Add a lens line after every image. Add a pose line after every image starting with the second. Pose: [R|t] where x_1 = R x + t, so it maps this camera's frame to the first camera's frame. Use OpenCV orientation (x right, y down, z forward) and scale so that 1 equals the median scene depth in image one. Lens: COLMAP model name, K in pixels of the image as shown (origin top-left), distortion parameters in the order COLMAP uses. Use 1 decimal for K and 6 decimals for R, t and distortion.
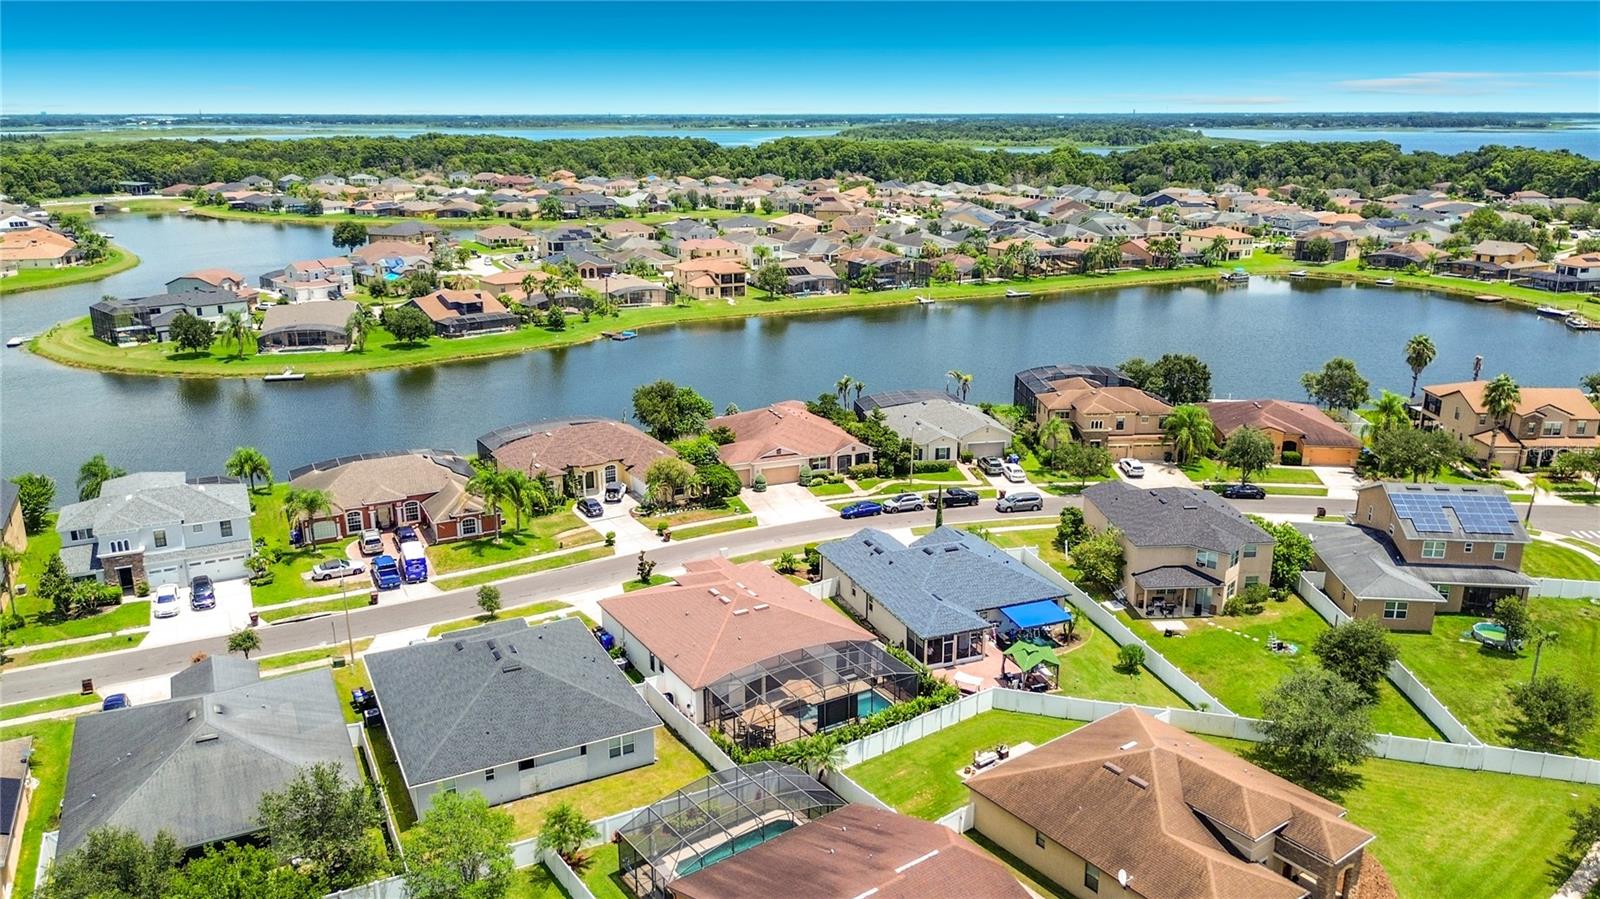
lens RADIAL K [[1160.3, 0, 794.1], [0, 1160.3, 448.8], [0, 0, 1]] dist [0.057465, -0.086070]
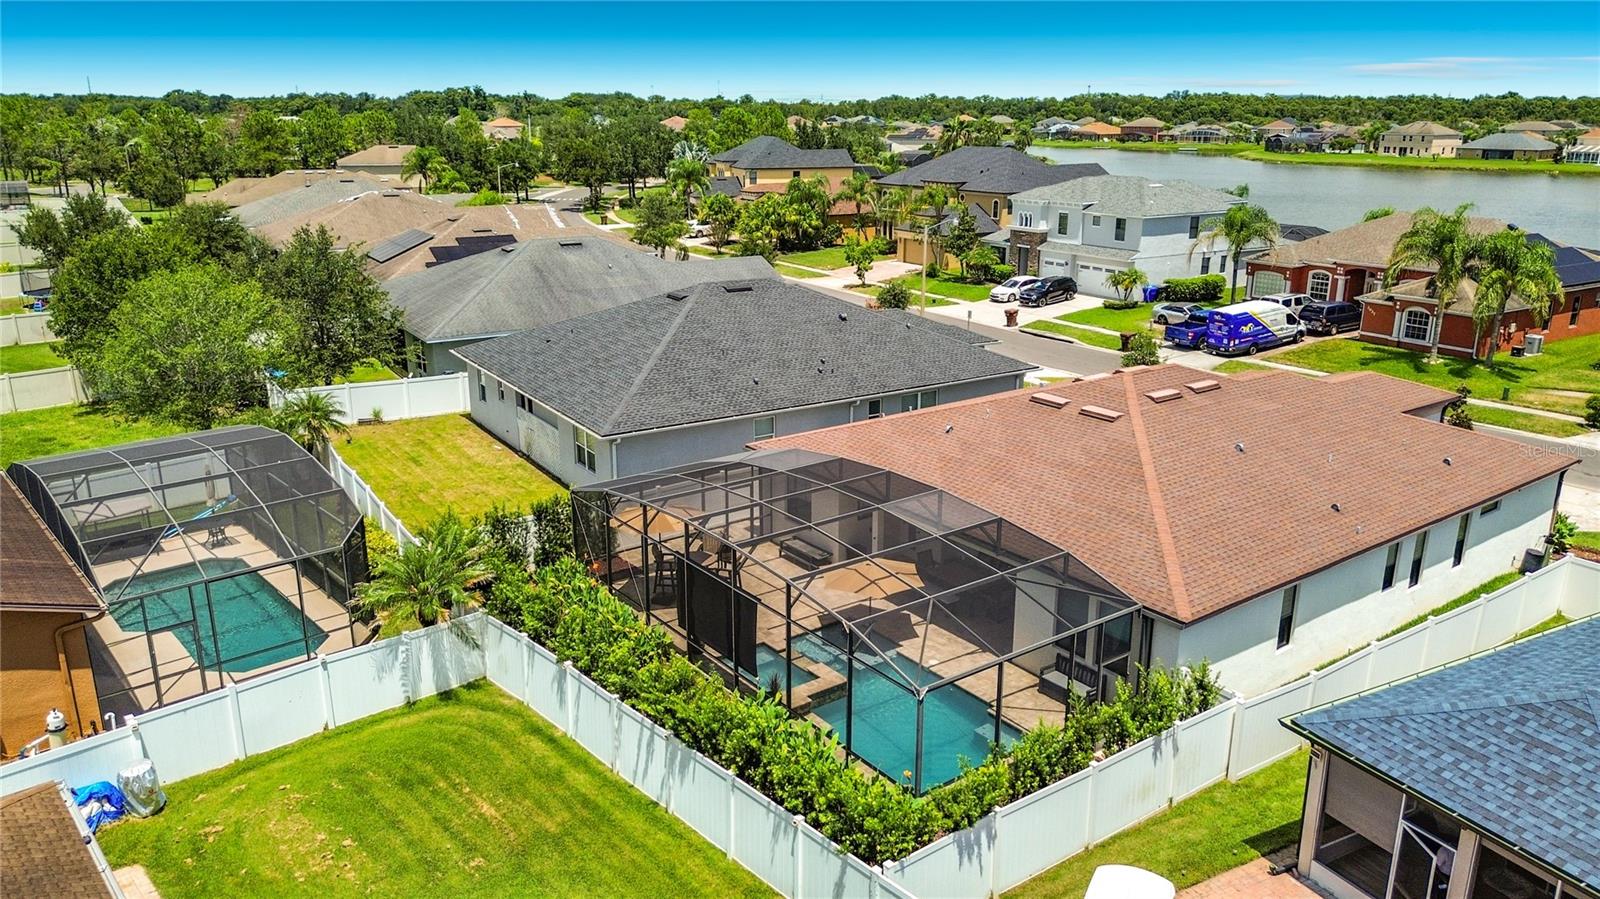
lens RADIAL K [[1146.9, 0, 796.7], [0, 1146.9, 458.7], [0, 0, 1]] dist [0.073240, -0.087715]
pose [[0.091877, 0.293300, -0.951595, 0.191602], [-0.280255, 0.924624, 0.257928, 0.055297], [0.955518, 0.242992, 0.167151, 0.551611]]
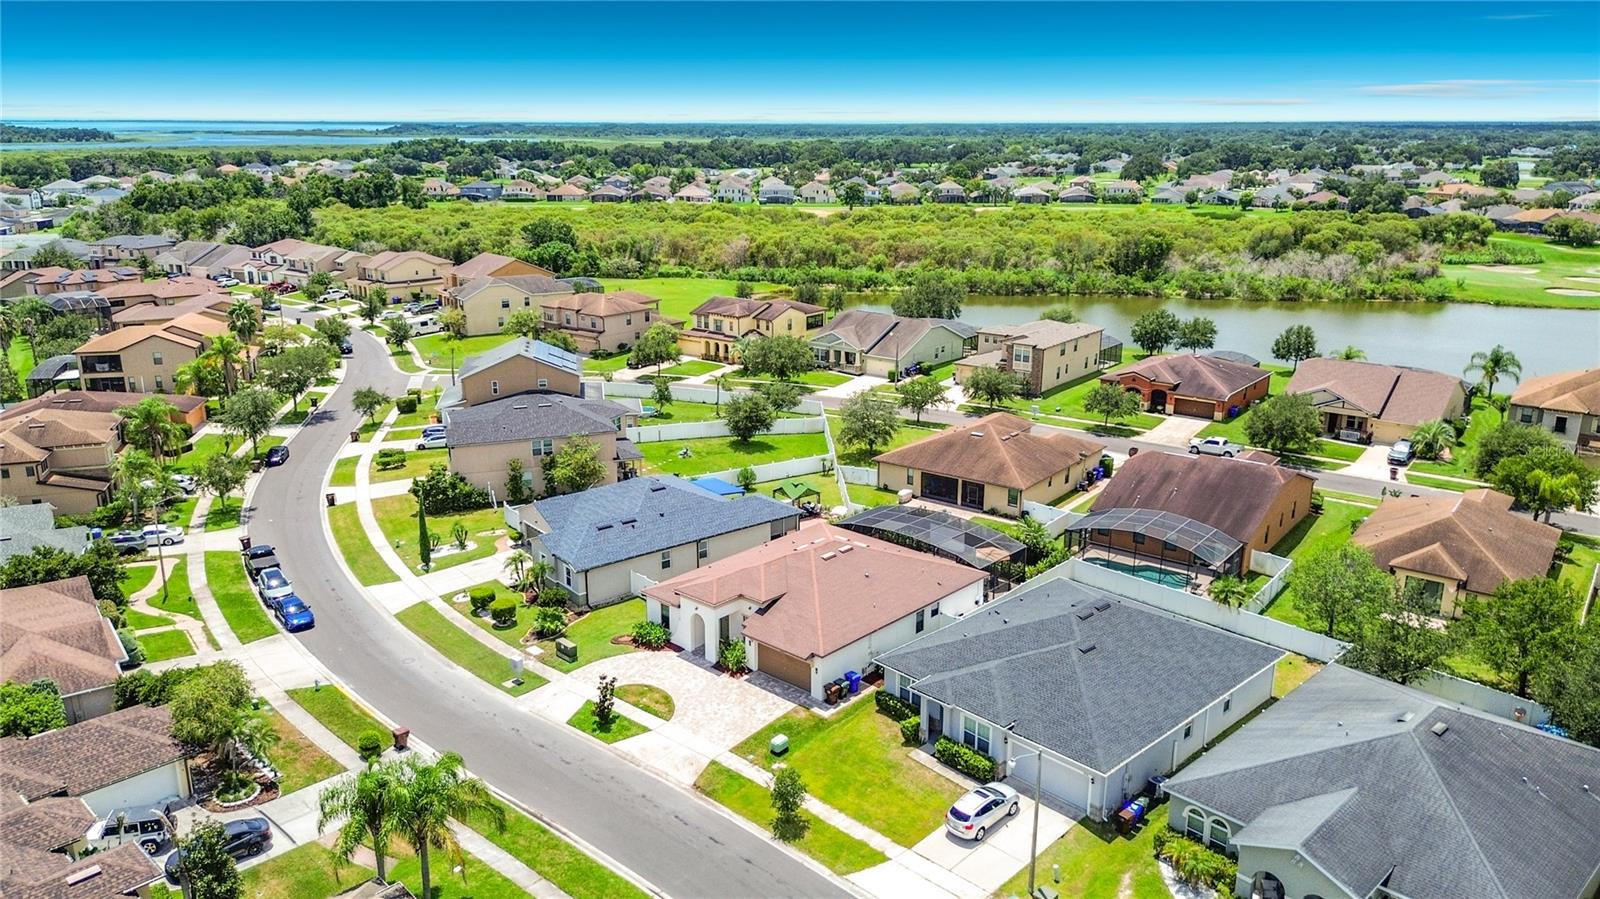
lens RADIAL K [[1146.9, 0, 796.7], [0, 1146.9, 458.7], [0, 0, 1]] dist [0.073240, -0.087715]
pose [[-0.283368, -0.267519, 0.920943, -0.541889], [0.264111, 0.901400, 0.343107, -0.156733], [-0.921926, 0.340457, -0.184773, 0.758881]]
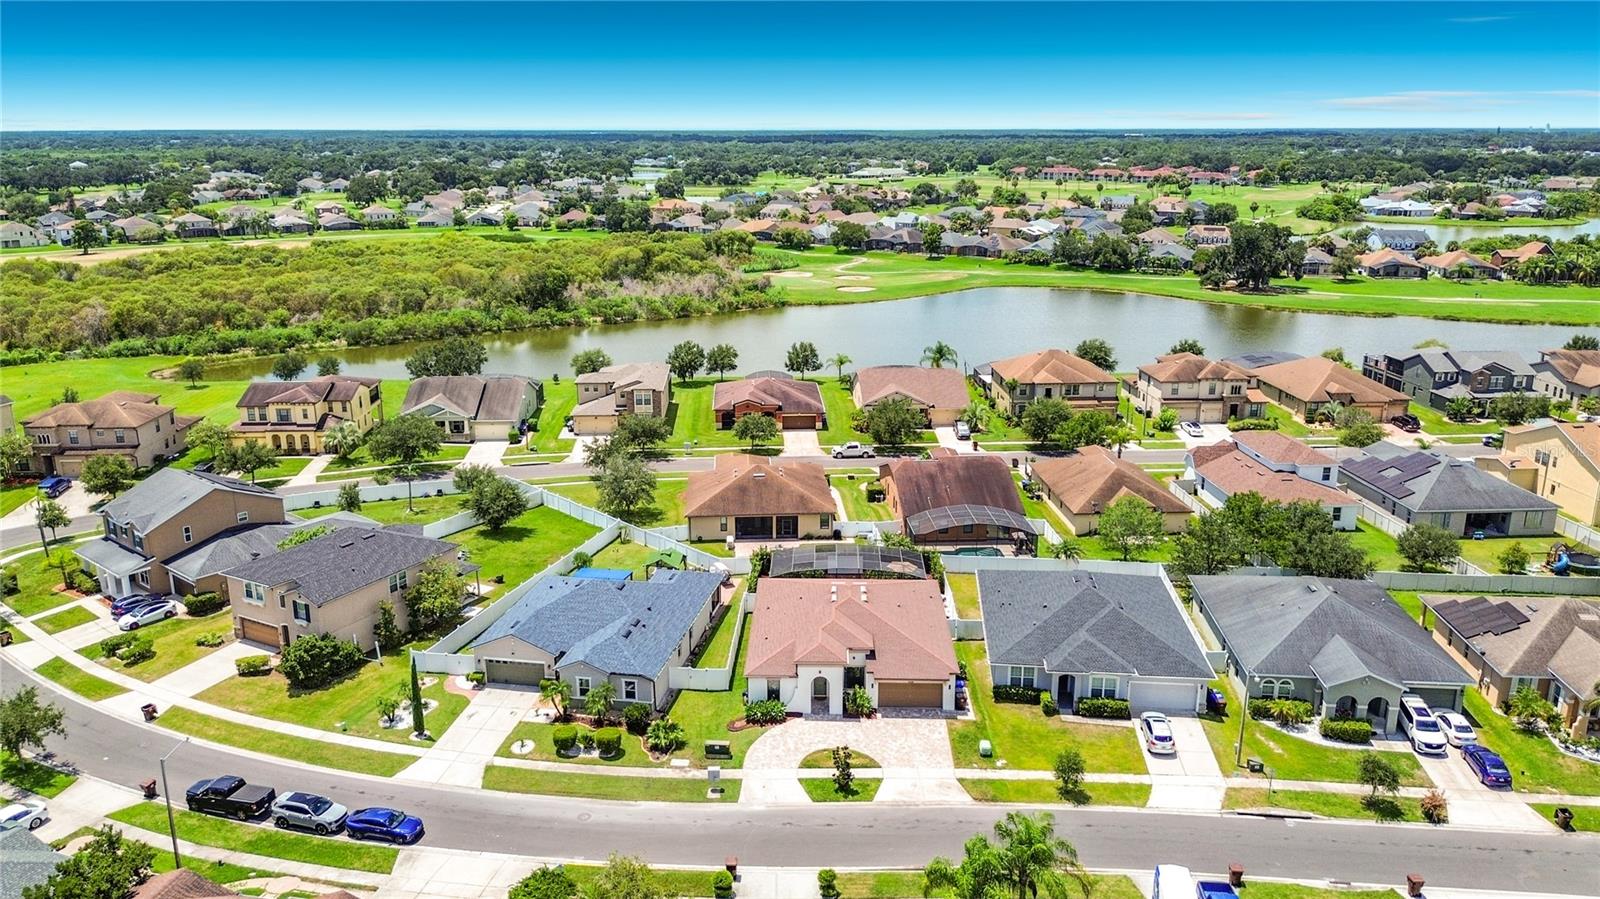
lens RADIAL K [[1160.3, 0, 794.1], [0, 1160.3, 448.8], [0, 0, 1]] dist [0.057465, -0.086070]
pose [[-0.841806, -0.140664, 0.521130, -0.343458], [0.151962, 0.864640, 0.478857, -0.313453], [-0.517948, 0.482297, -0.706484, 1.102715]]
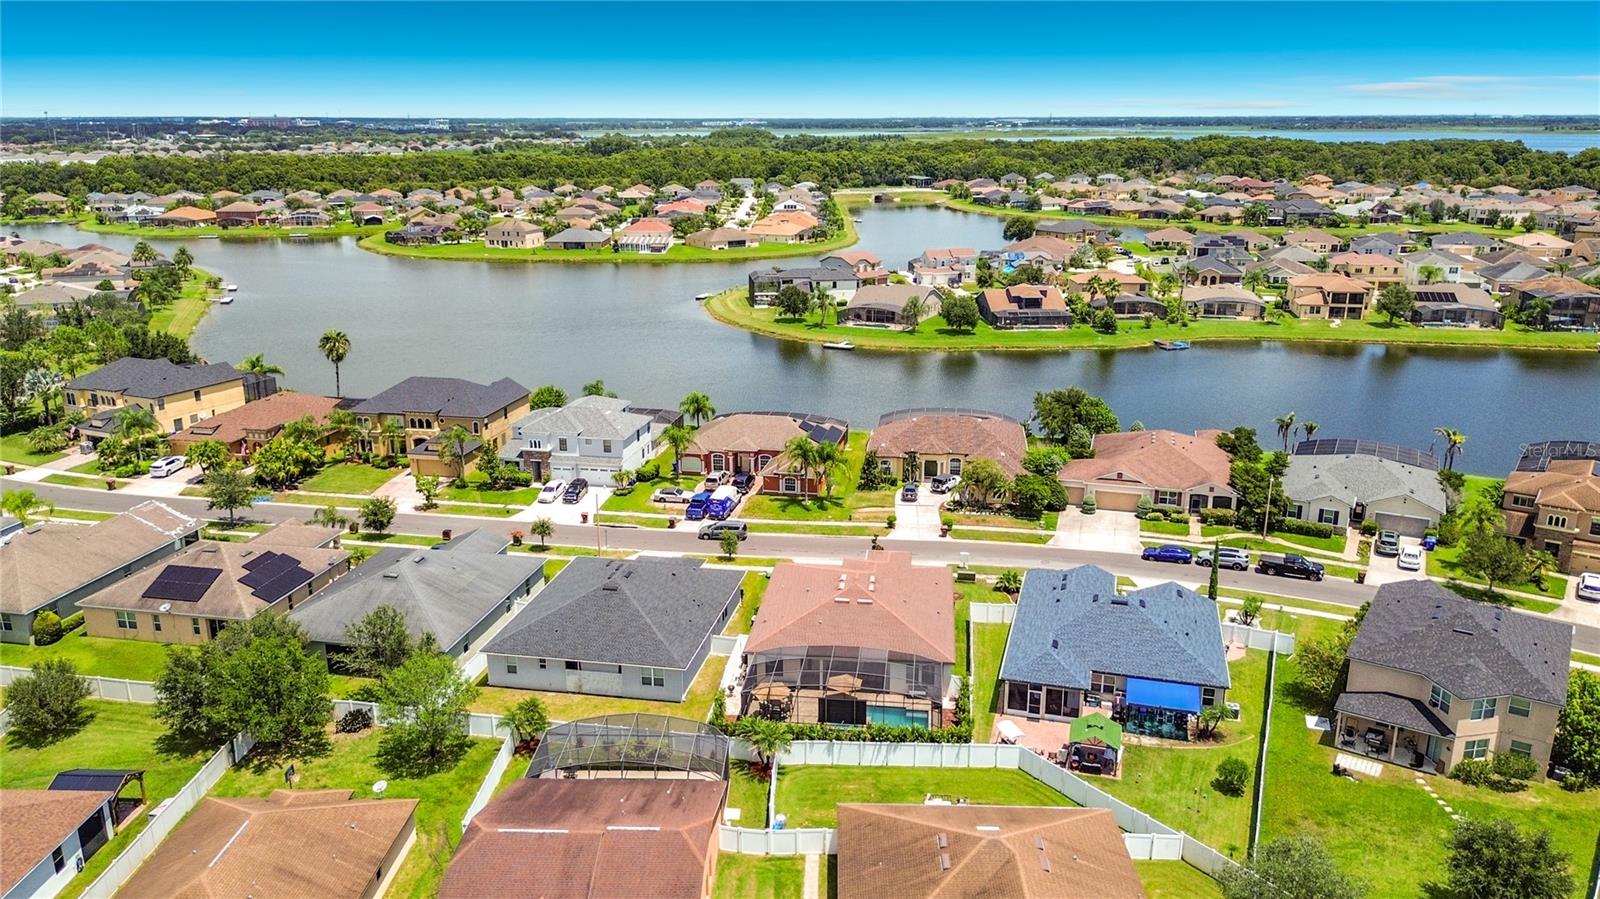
lens RADIAL K [[1146.9, 0, 796.7], [0, 1146.9, 458.7], [0, 0, 1]] dist [0.073240, -0.087715]
pose [[0.786000, 0.175691, -0.592736, 0.318931], [-0.170593, 0.983182, 0.065206, -0.026368], [0.594223, 0.049865, 0.802753, 0.099172]]
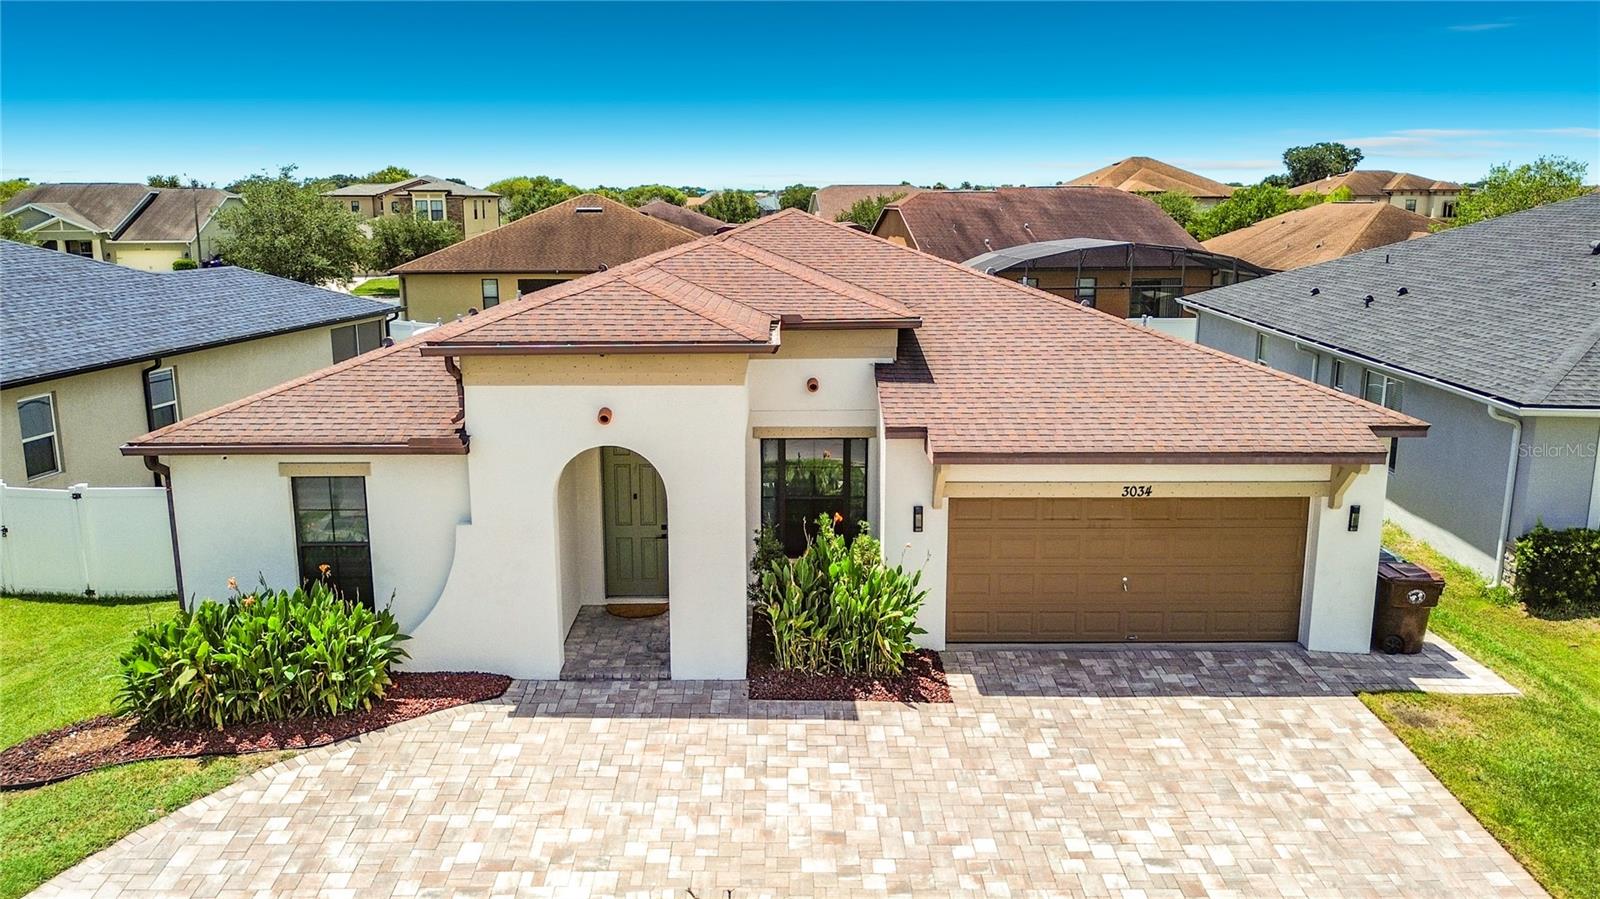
lens RADIAL K [[1178.5, 0, 795.4], [0, 1178.5, 447.3], [0, 0, 1]] dist [0.036718, -0.081440]
pose [[-0.862089, -0.100380, 0.496715, -0.121454], [0.143459, 0.891746, 0.429195, 0.037920], [-0.486026, 0.441263, -0.754364, 0.795472]]
